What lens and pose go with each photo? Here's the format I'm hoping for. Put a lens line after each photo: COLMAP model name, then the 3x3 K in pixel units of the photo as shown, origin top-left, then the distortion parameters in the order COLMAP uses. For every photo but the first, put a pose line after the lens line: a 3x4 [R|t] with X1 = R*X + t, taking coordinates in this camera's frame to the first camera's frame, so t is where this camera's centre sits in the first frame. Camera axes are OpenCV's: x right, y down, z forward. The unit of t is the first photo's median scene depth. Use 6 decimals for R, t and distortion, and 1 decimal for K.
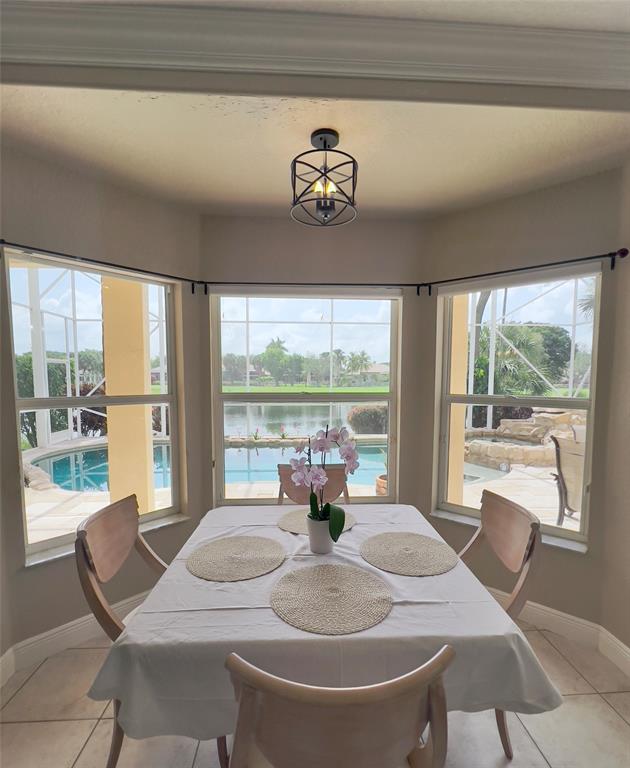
lens RADIAL K [[383.5, 0, 314.9], [0, 383.5, 401.2], [0, 0, 1]] dist [-0.037249, 0.001079]
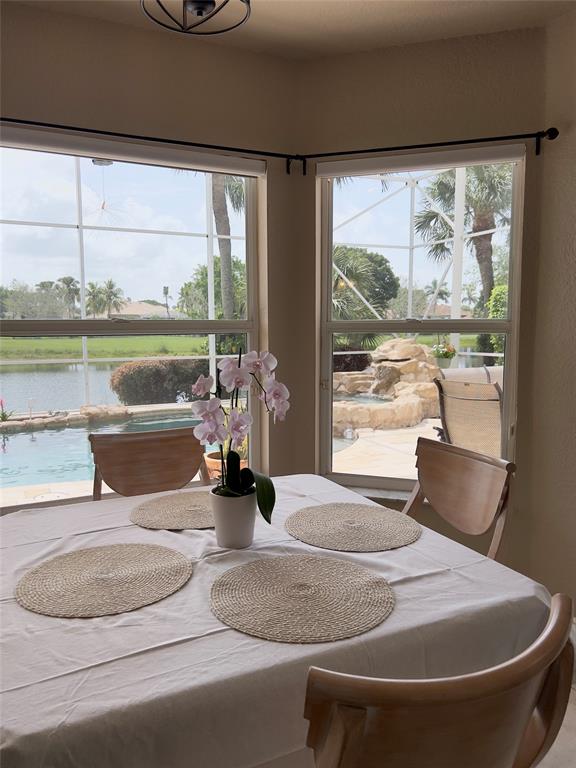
lens RADIAL K [[578.0, 0, 287.0], [0, 578.0, 391.7], [0, 0, 1]] dist [0.011986, -0.002477]
pose [[0.911974, -0.053640, 0.406727, -0.164157], [0.031317, 0.997625, 0.061349, 0.043929], [-0.409052, -0.043211, 0.911488, 0.049393]]
